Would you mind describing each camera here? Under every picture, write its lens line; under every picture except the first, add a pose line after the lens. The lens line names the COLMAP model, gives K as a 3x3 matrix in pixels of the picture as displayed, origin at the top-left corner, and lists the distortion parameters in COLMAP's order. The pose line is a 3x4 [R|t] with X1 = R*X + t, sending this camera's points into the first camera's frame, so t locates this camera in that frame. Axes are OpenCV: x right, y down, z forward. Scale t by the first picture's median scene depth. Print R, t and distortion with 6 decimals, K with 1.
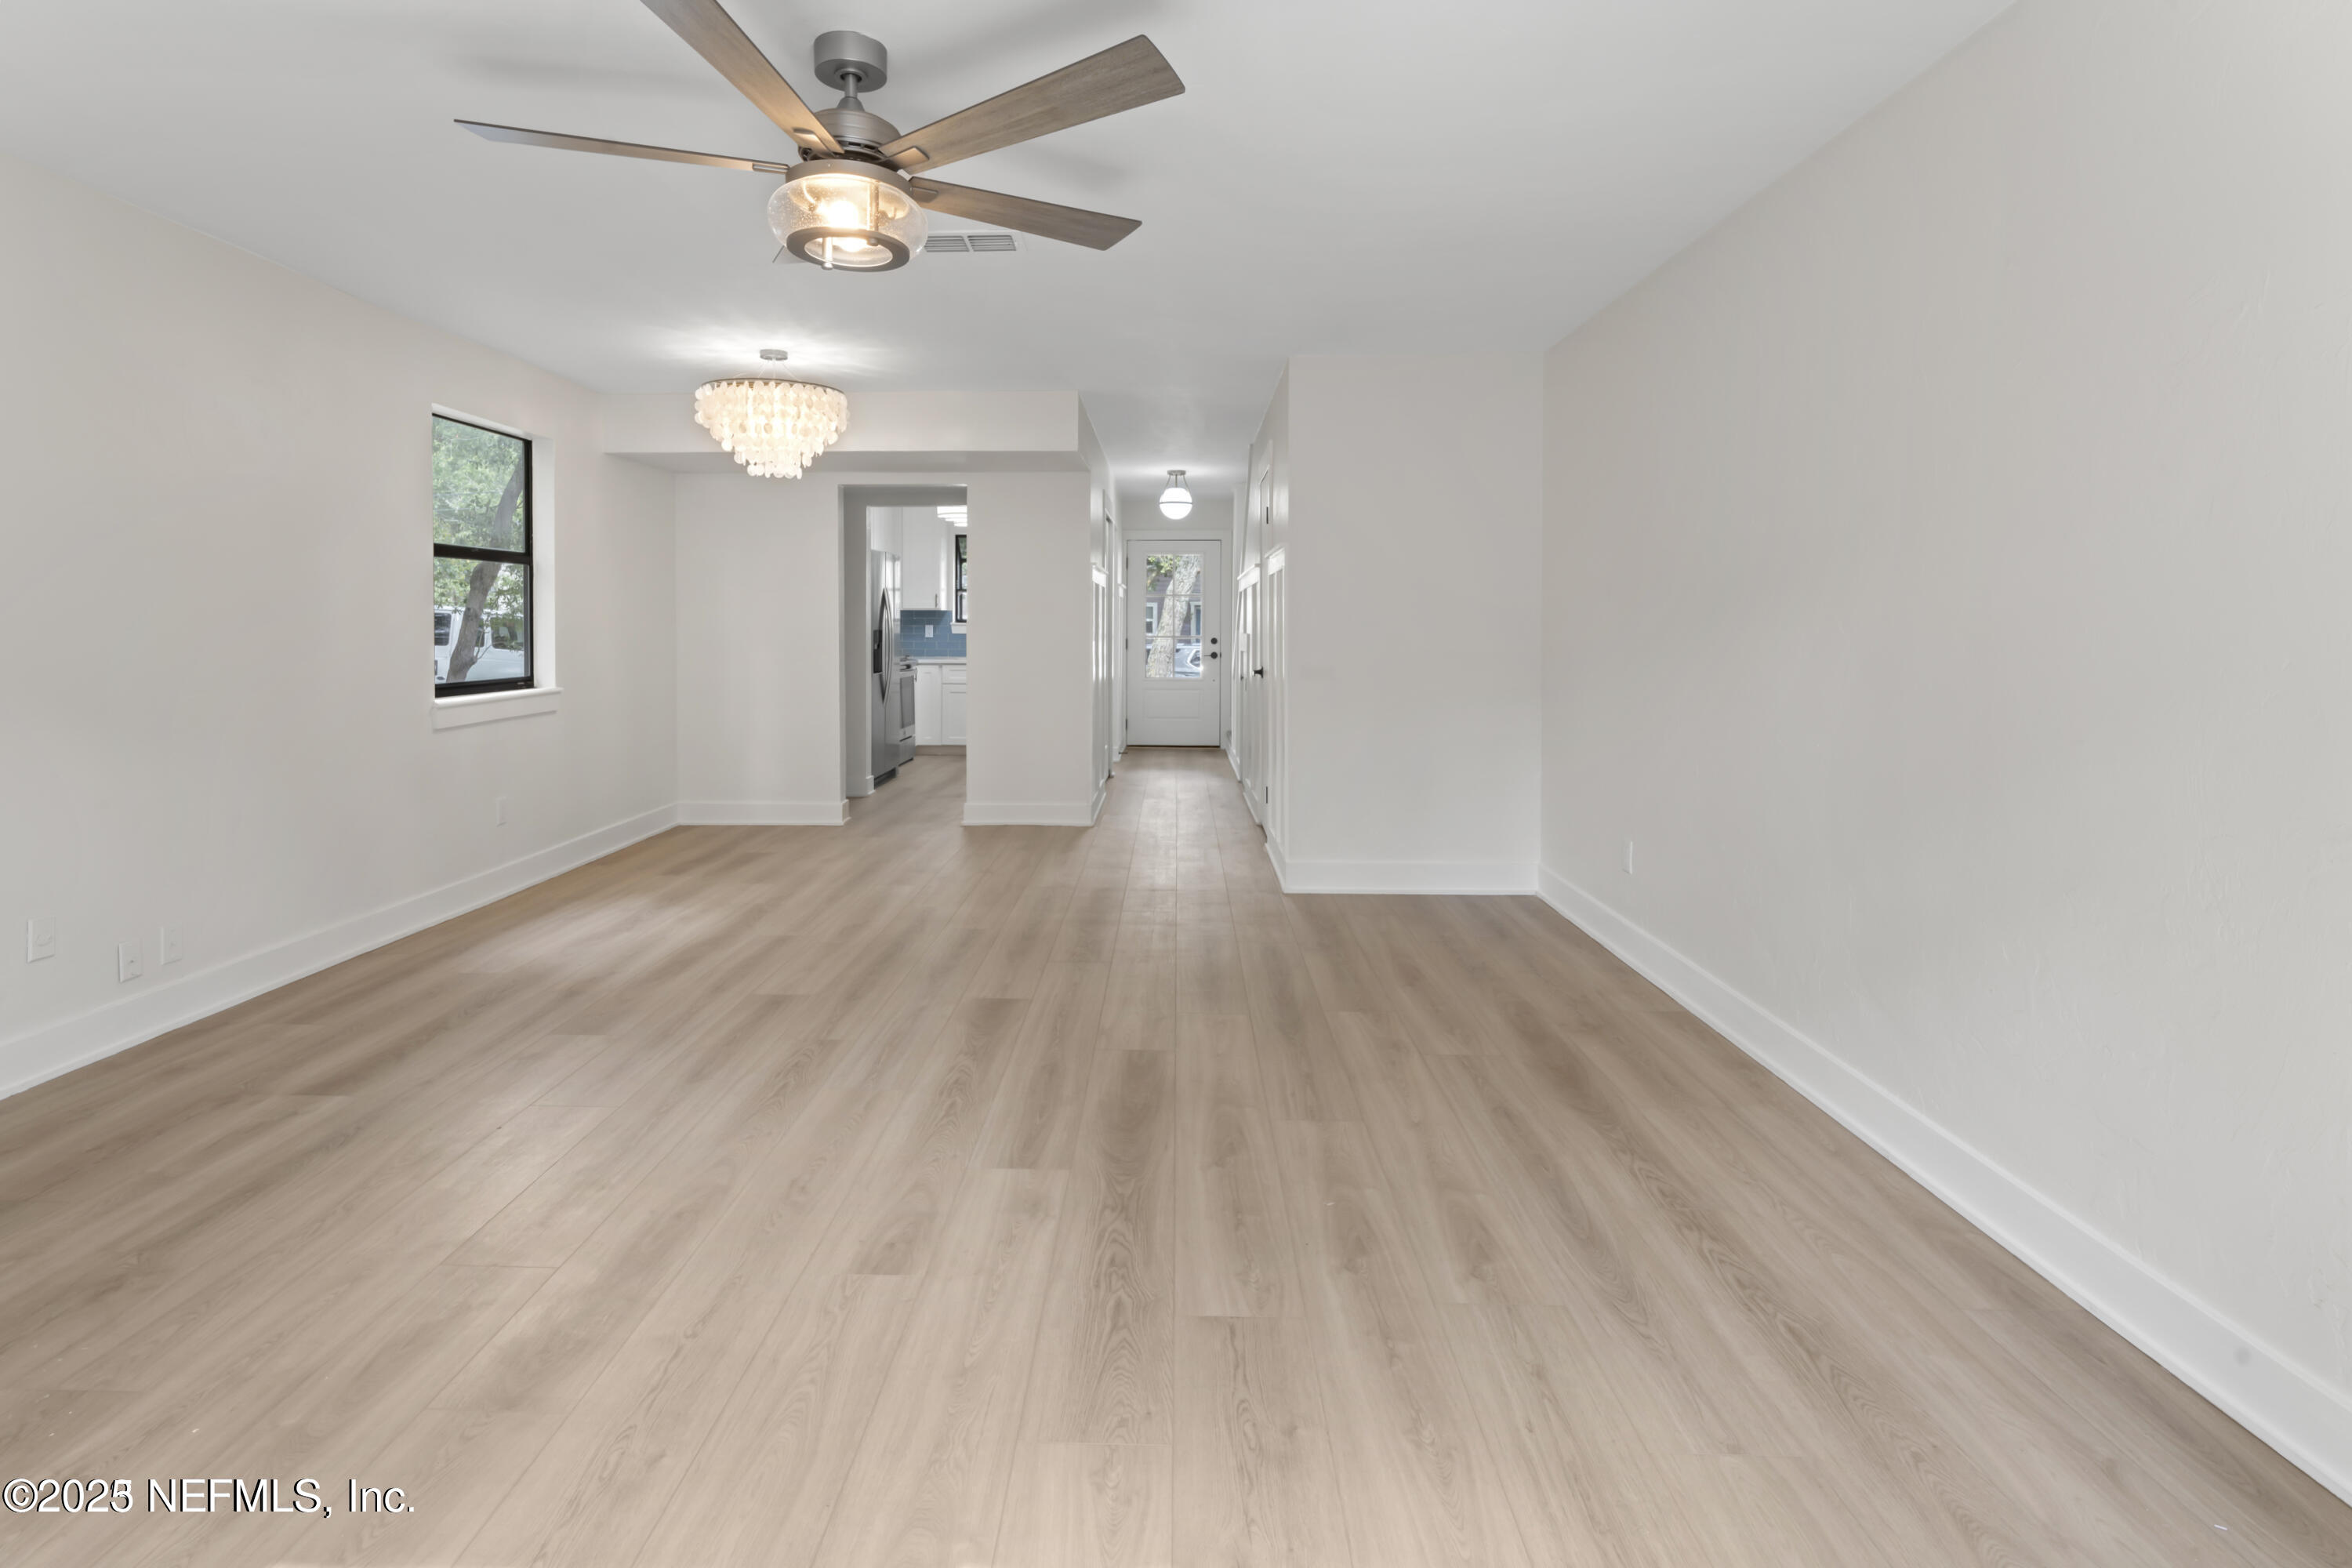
lens RADIAL K [[1109.4, 0, 1179.4], [0, 1109.4, 653.9], [0, 0, 1]] dist [0.001474, 0.000271]
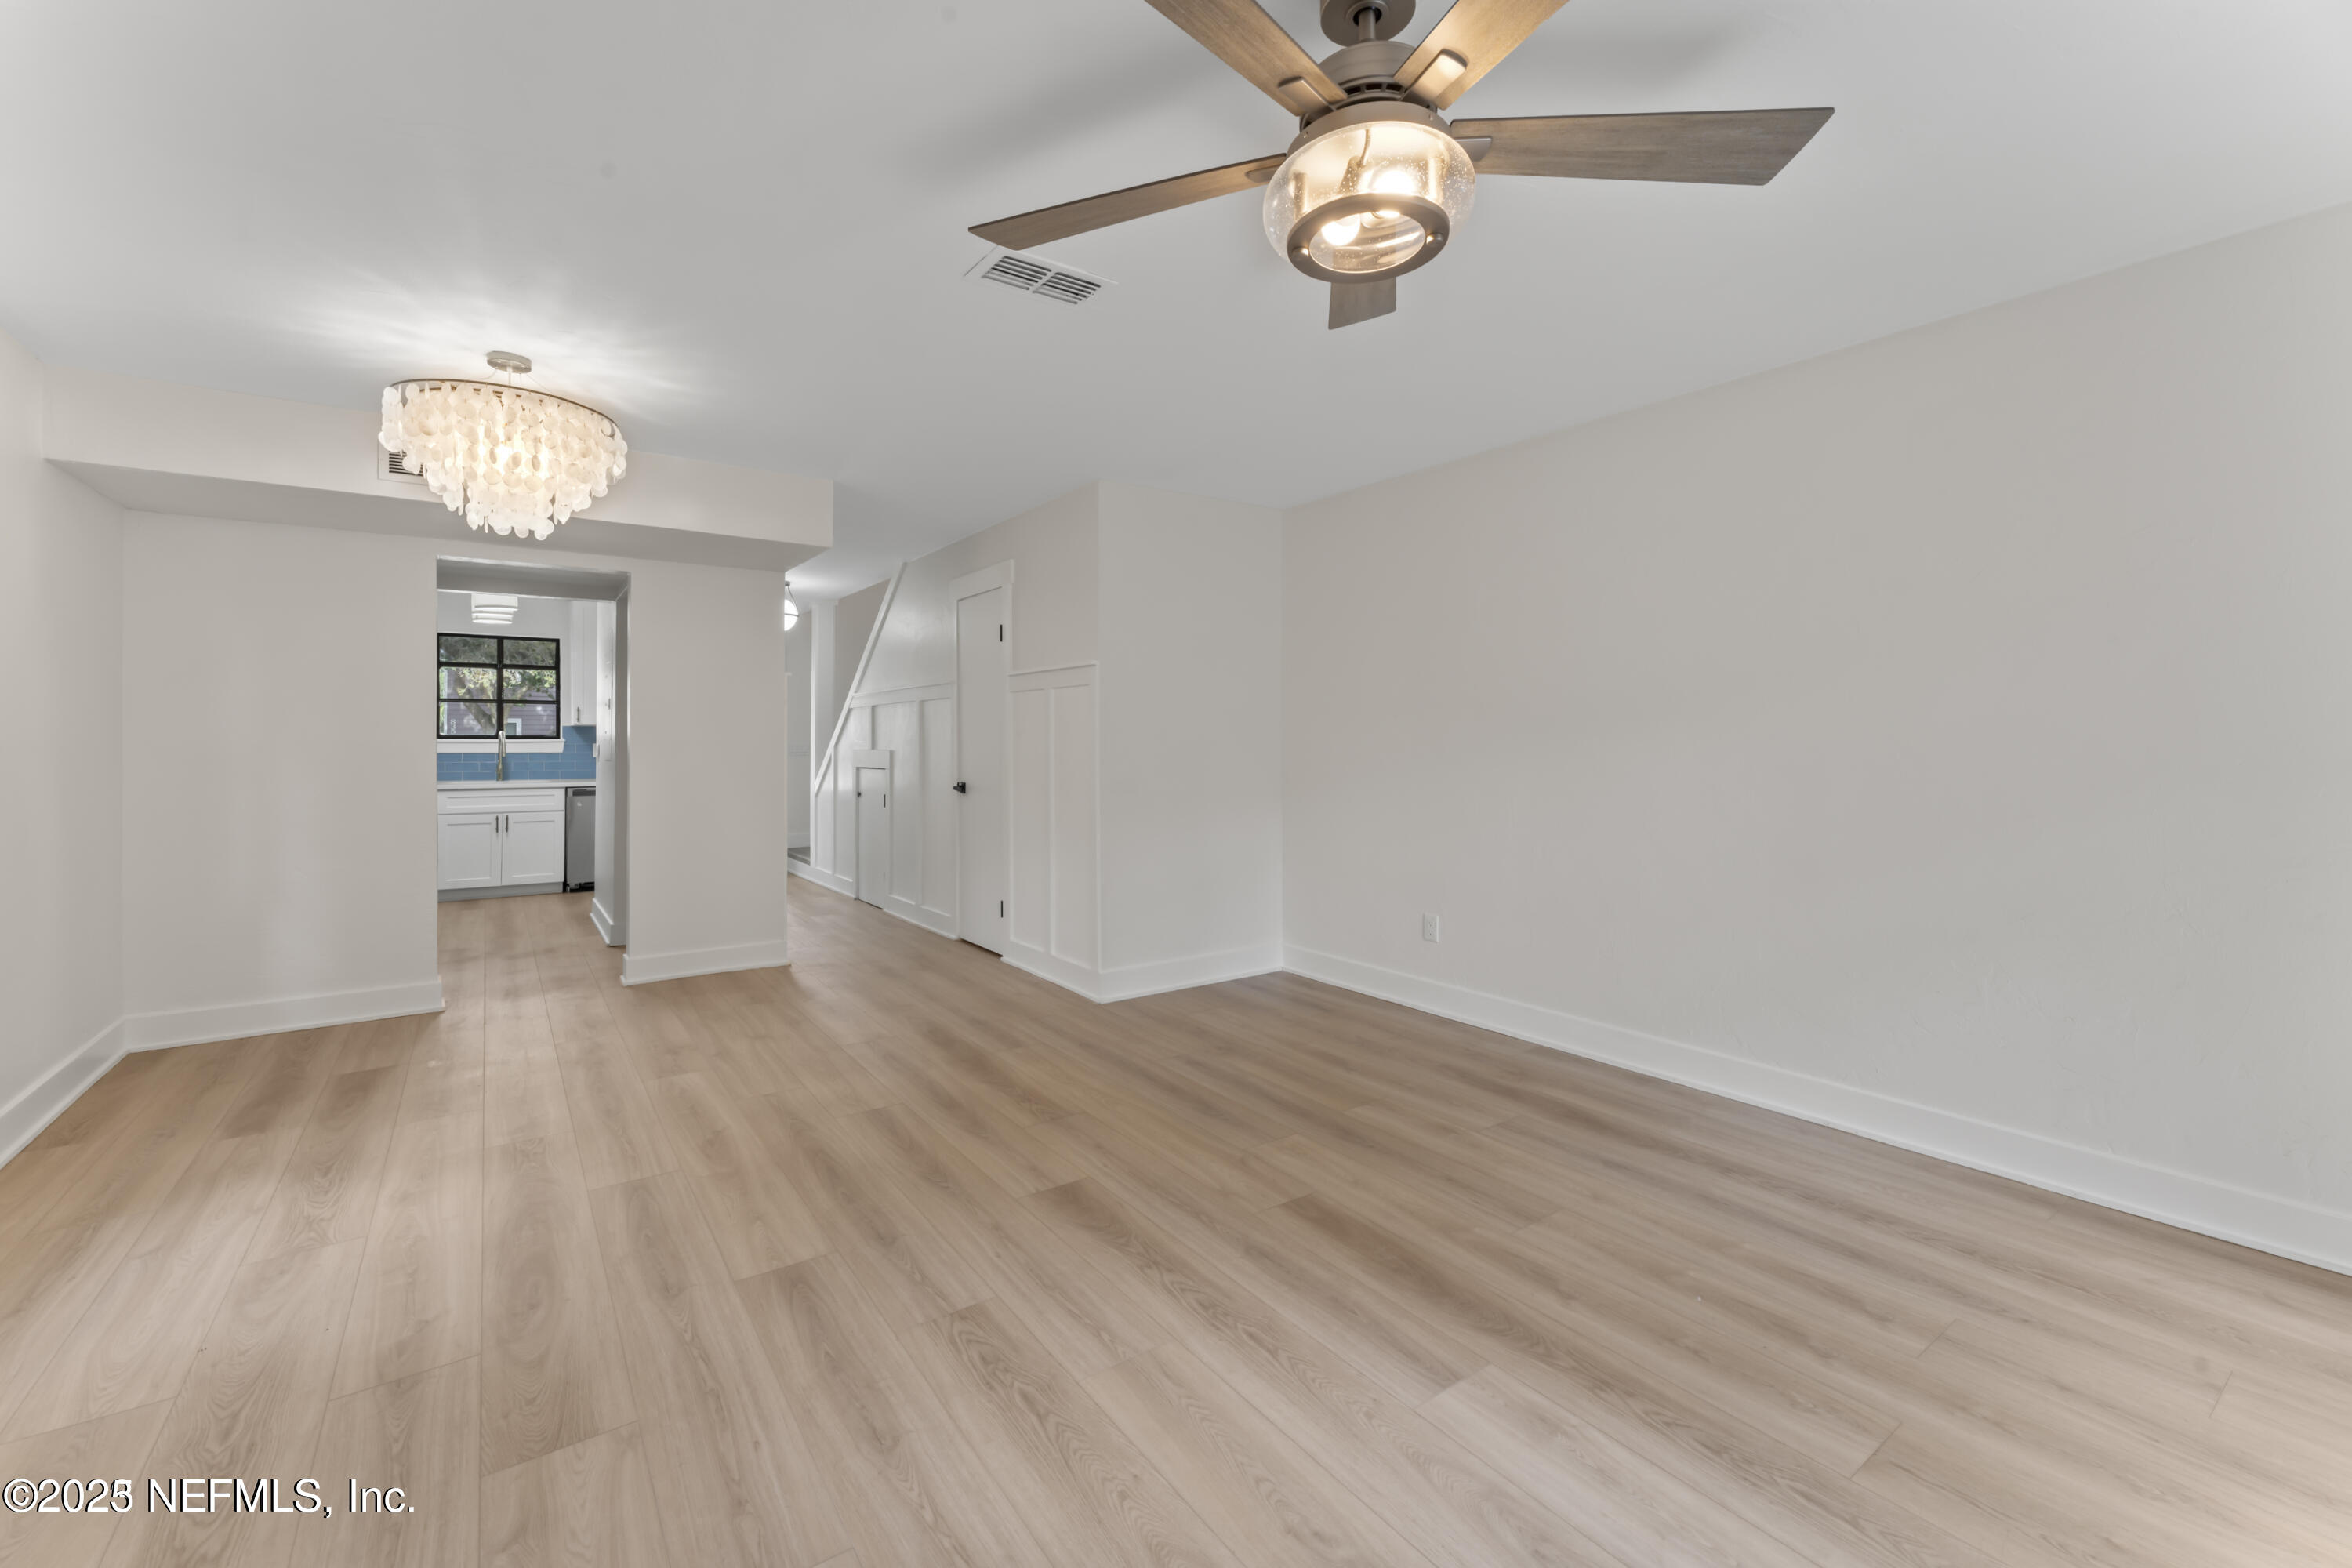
lens RADIAL K [[927.0, 0, 1172.3], [0, 927.0, 765.5], [0, 0, 1]] dist [0.000136, 0.000309]
pose [[0.813294, -0.016636, 0.581616, -0.571712], [0.014762, 0.999859, 0.007957, -0.017442], [-0.581666, 0.002115, 0.813425, 0.426793]]
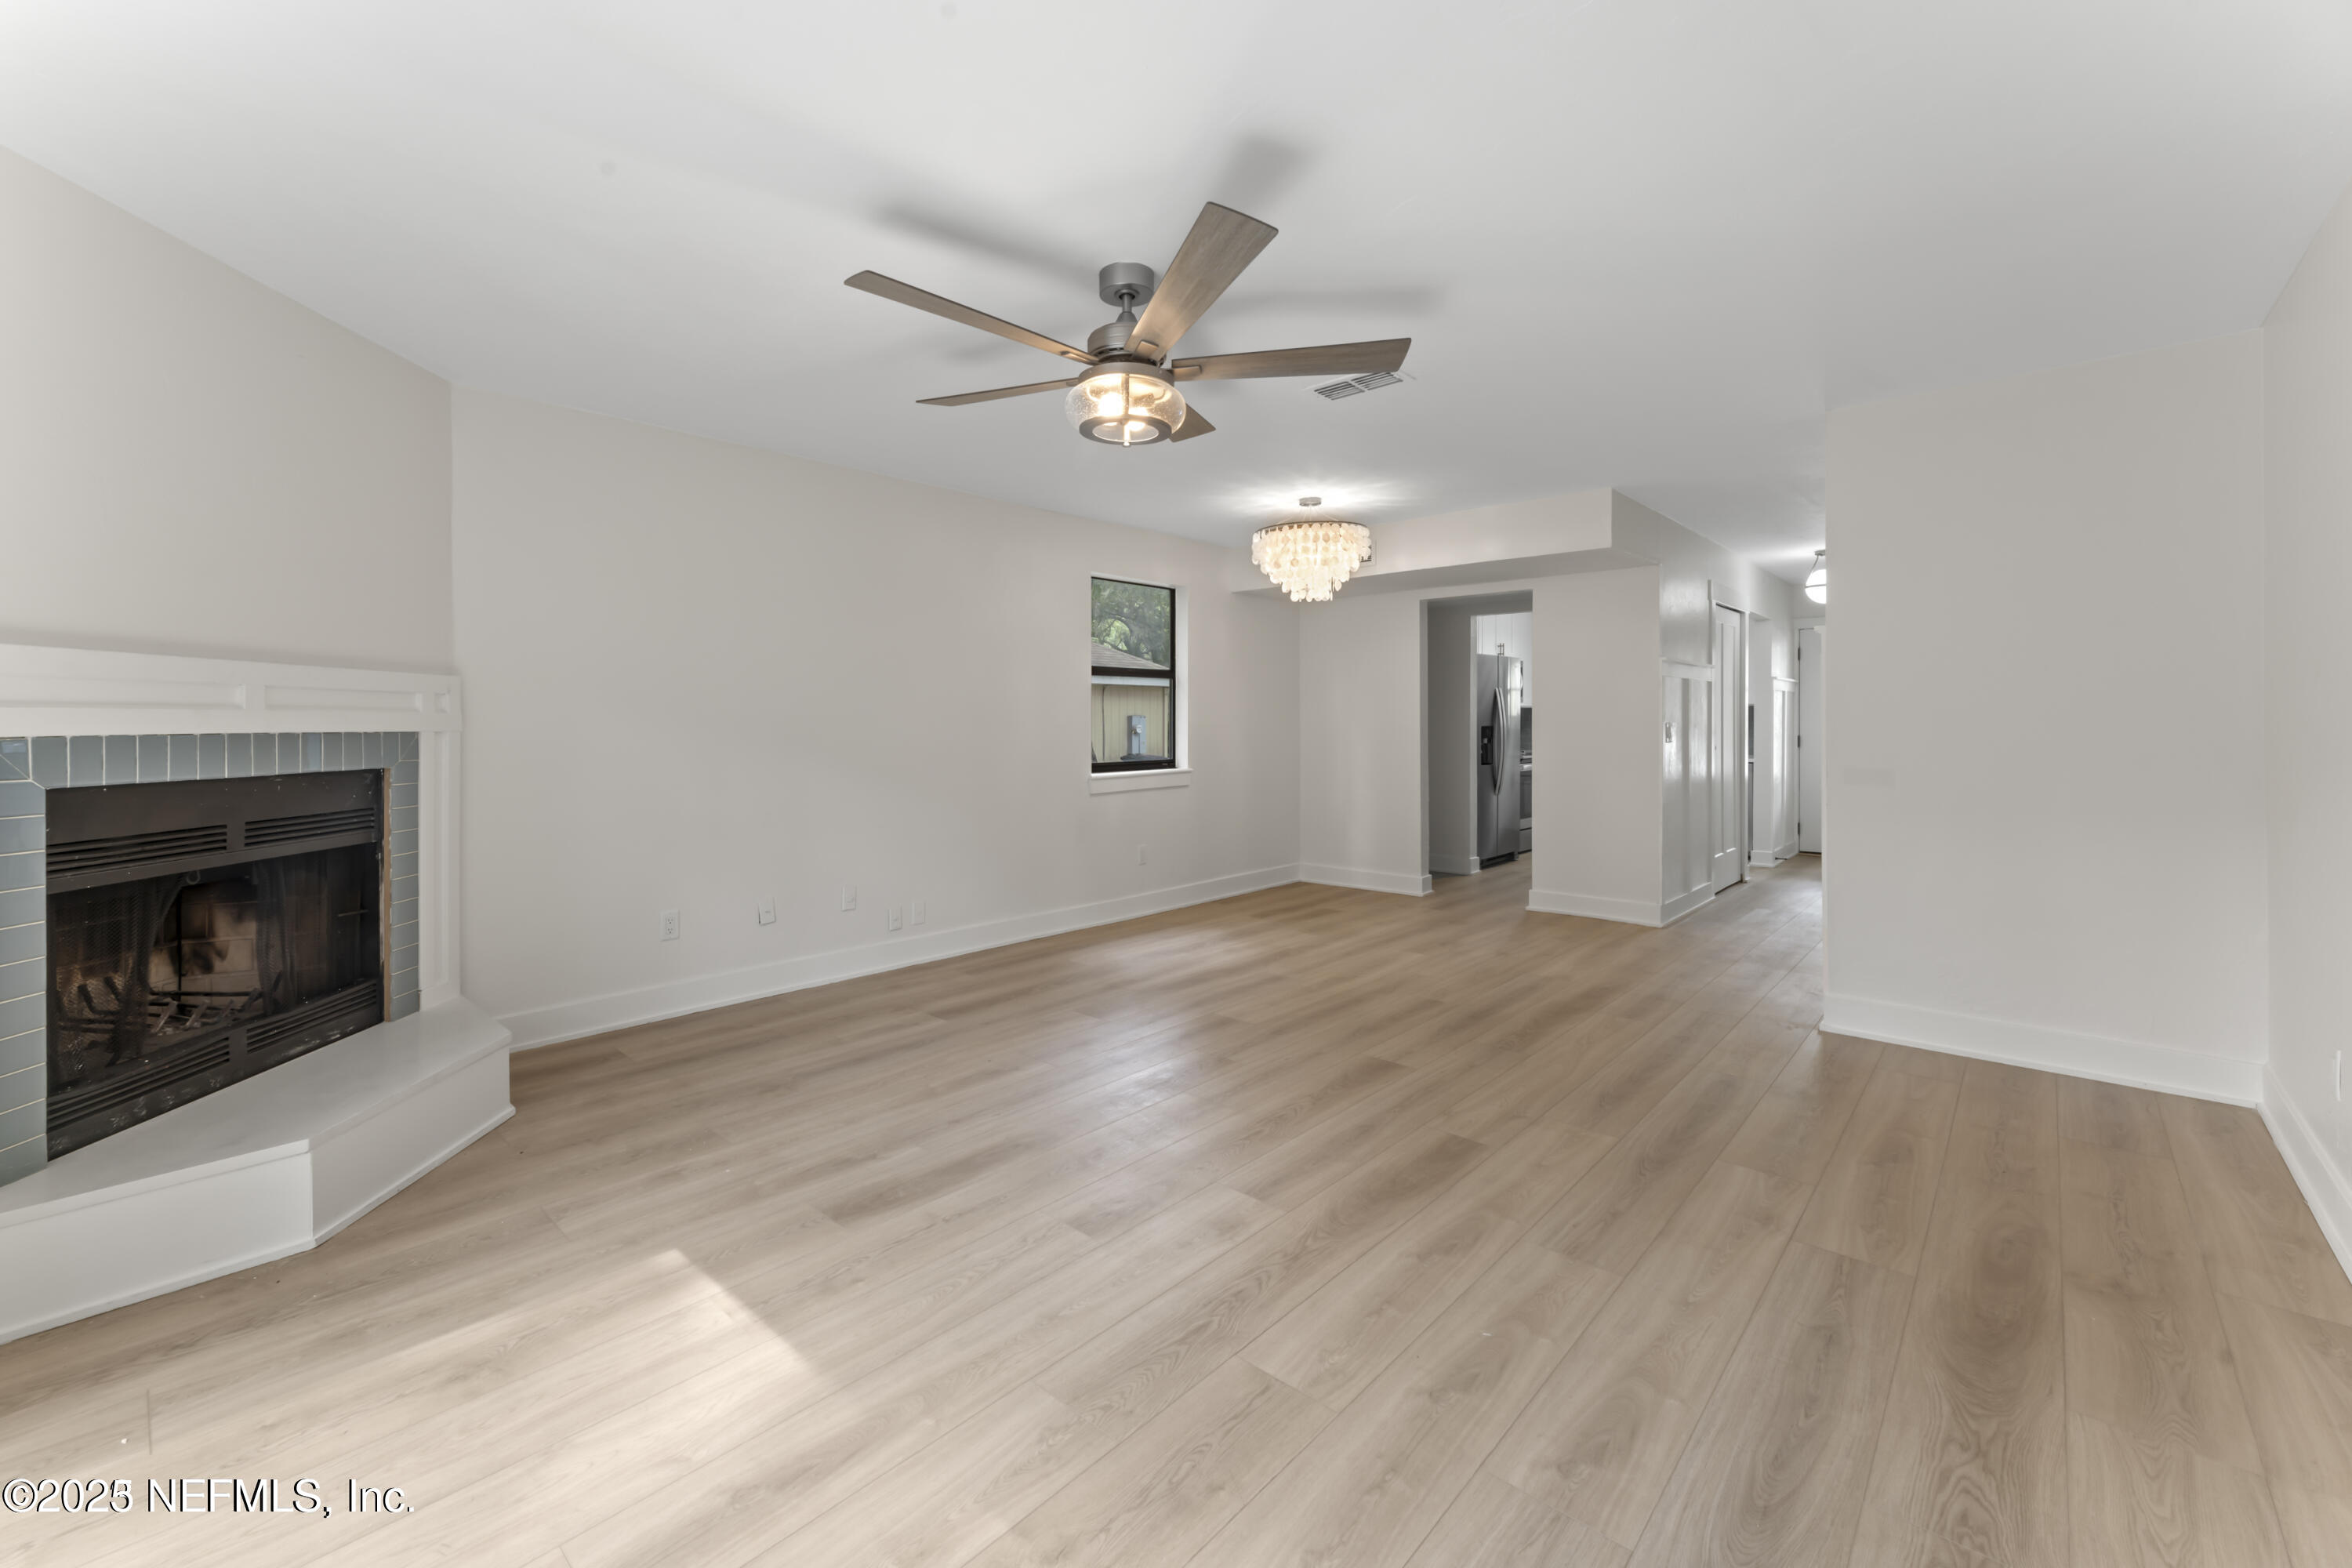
lens RADIAL K [[978.2, 0, 1165.7], [0, 978.2, 728.9], [0, 0, 1]] dist [0.008226, 0.000060]
pose [[0.749505, 0.001947, -0.661996, 0.358323], [-0.014573, 0.999802, -0.013559, -0.002390], [0.661838, 0.019809, 0.749385, 0.136573]]
